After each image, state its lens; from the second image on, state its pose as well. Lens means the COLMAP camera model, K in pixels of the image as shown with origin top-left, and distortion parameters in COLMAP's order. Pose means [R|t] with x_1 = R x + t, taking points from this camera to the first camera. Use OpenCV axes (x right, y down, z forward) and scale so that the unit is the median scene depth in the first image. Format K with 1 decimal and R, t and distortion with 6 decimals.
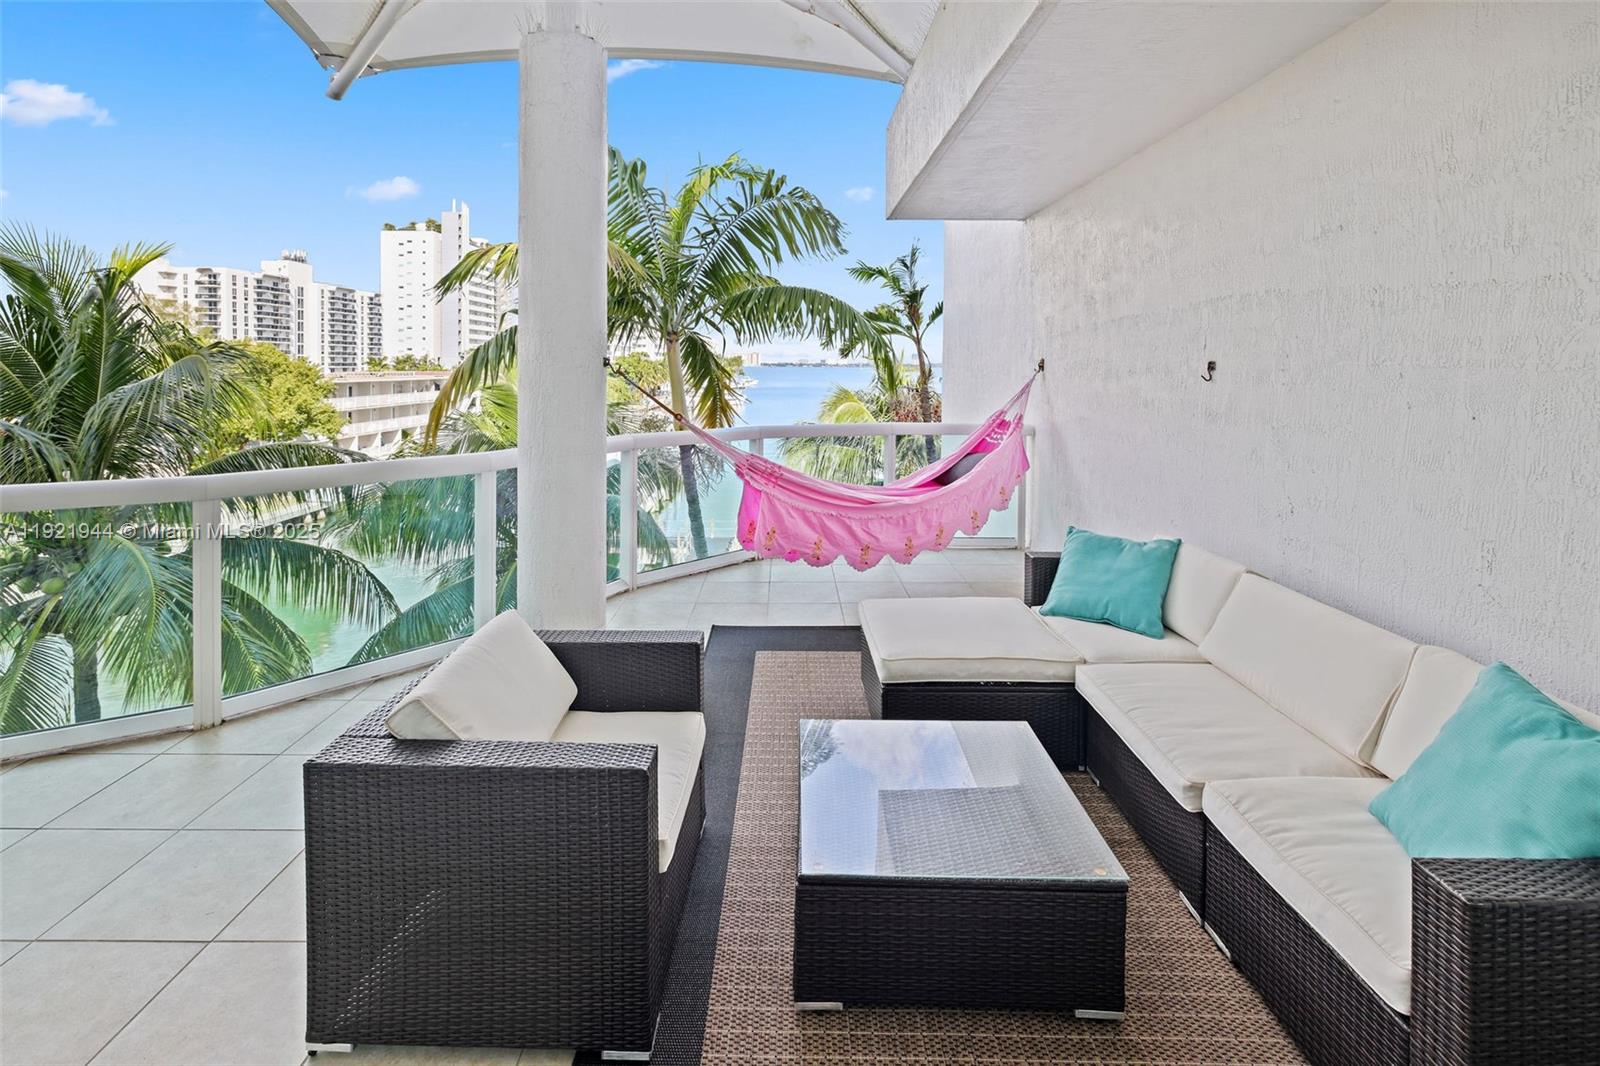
lens RADIAL K [[732.0, 0, 778.3], [0, 732.0, 382.5], [0, 0, 1]] dist [-0.005906, -0.000299]
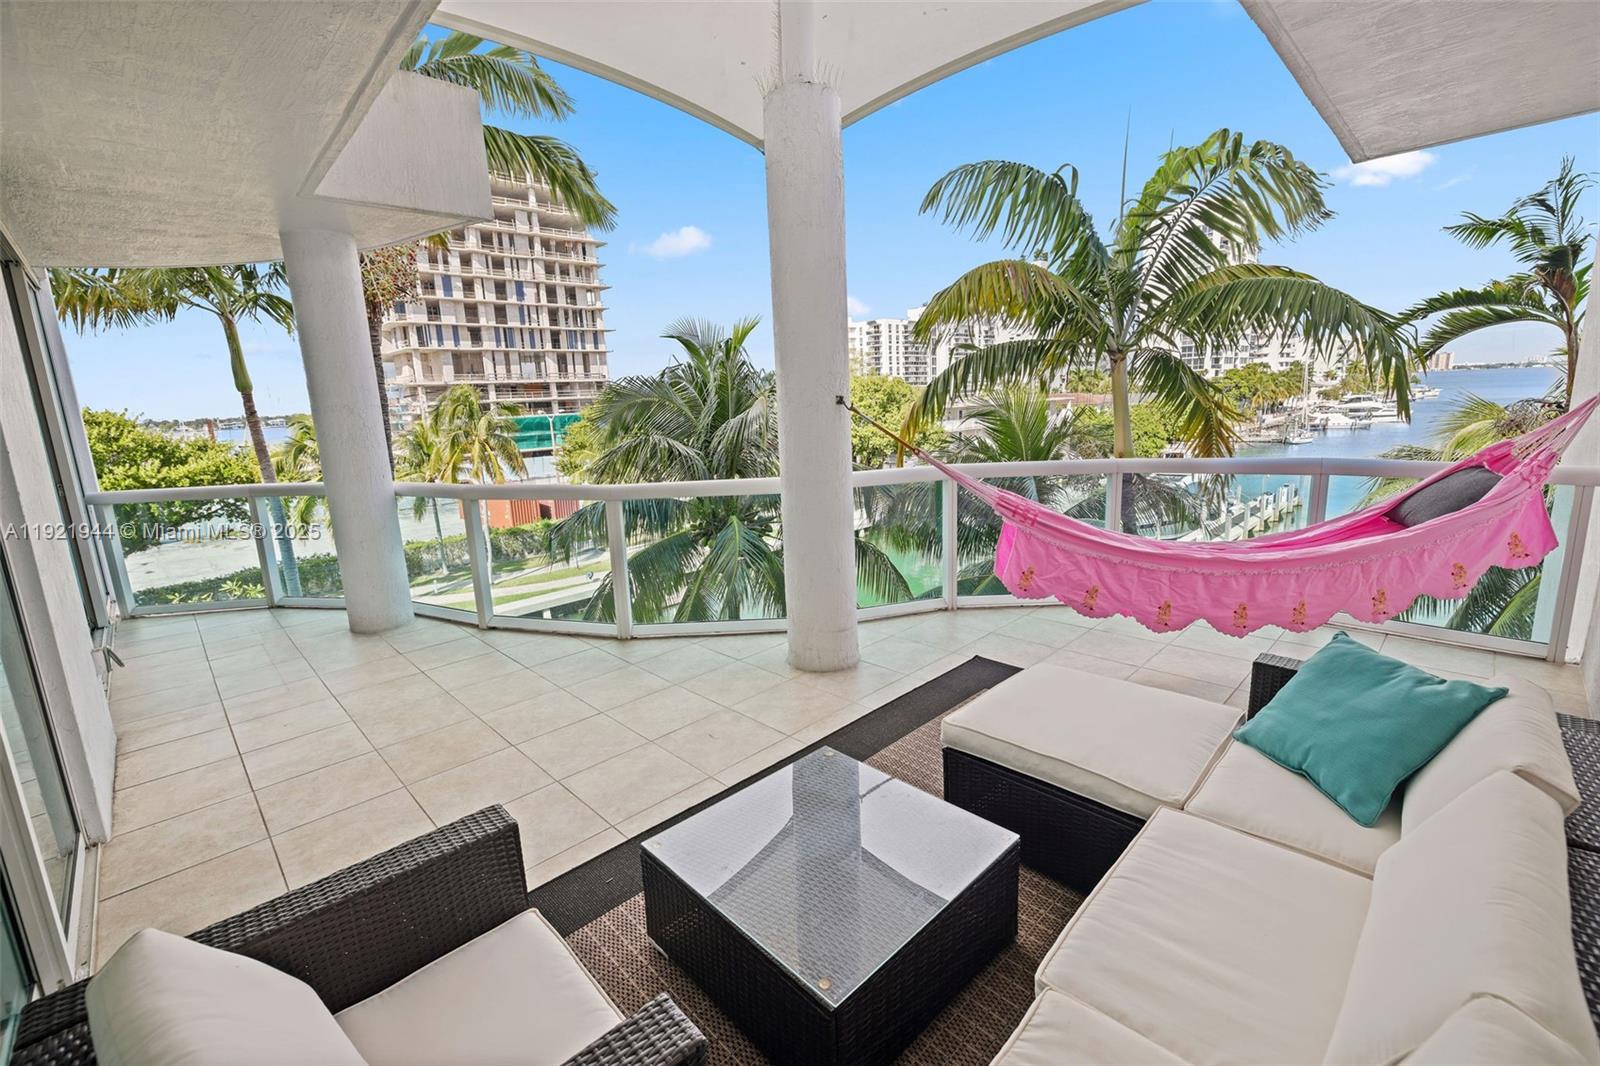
lens RADIAL K [[678.7, 0, 797.6], [0, 678.7, 530.5], [0, 0, 1]] dist [0.000780, 0.000594]
pose [[0.700972, 0.101865, -0.705877, 0.195601], [0.030607, 0.984538, 0.172474, -0.005581], [0.712532, -0.142504, 0.687016, 0.097761]]
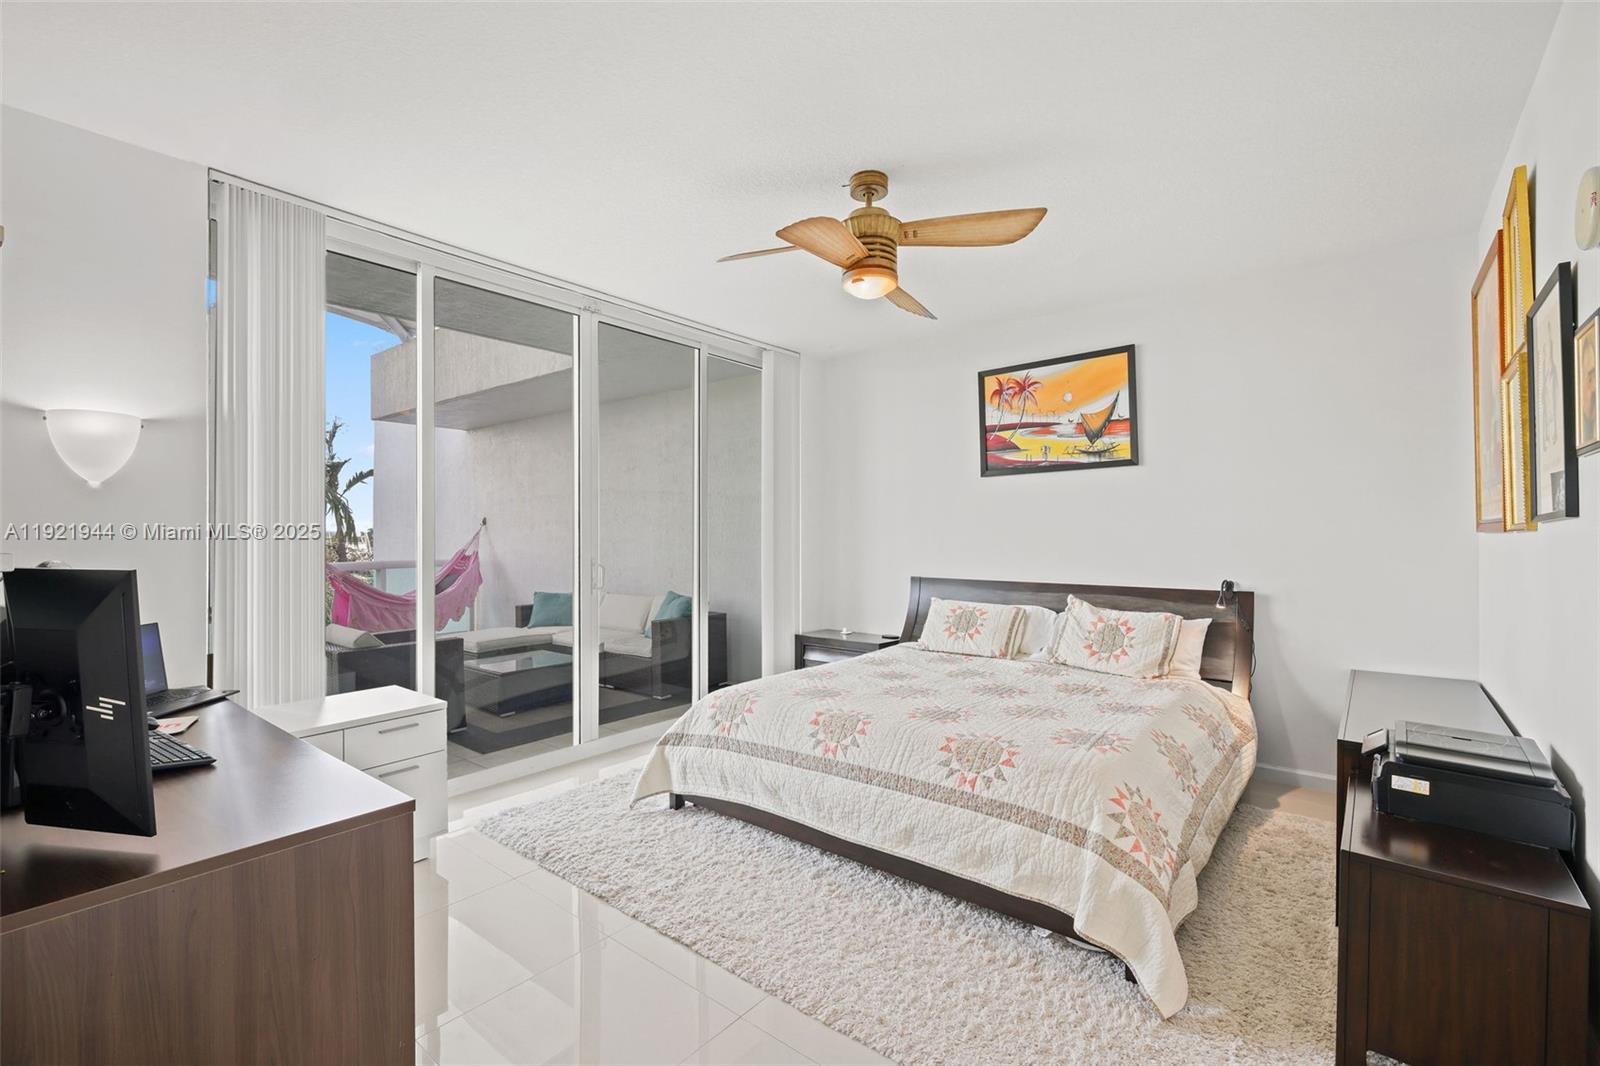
lens RADIAL K [[711.1, 0, 816.2], [0, 711.1, 531.9], [0, 0, 1]] dist [-0.004292, -0.000477]
pose [[0.625460, -0.009343, 0.780201, -0.289560], [0.024370, 0.999674, -0.007566, 0.021491], [-0.779876, 0.023746, 0.625484, -0.389522]]
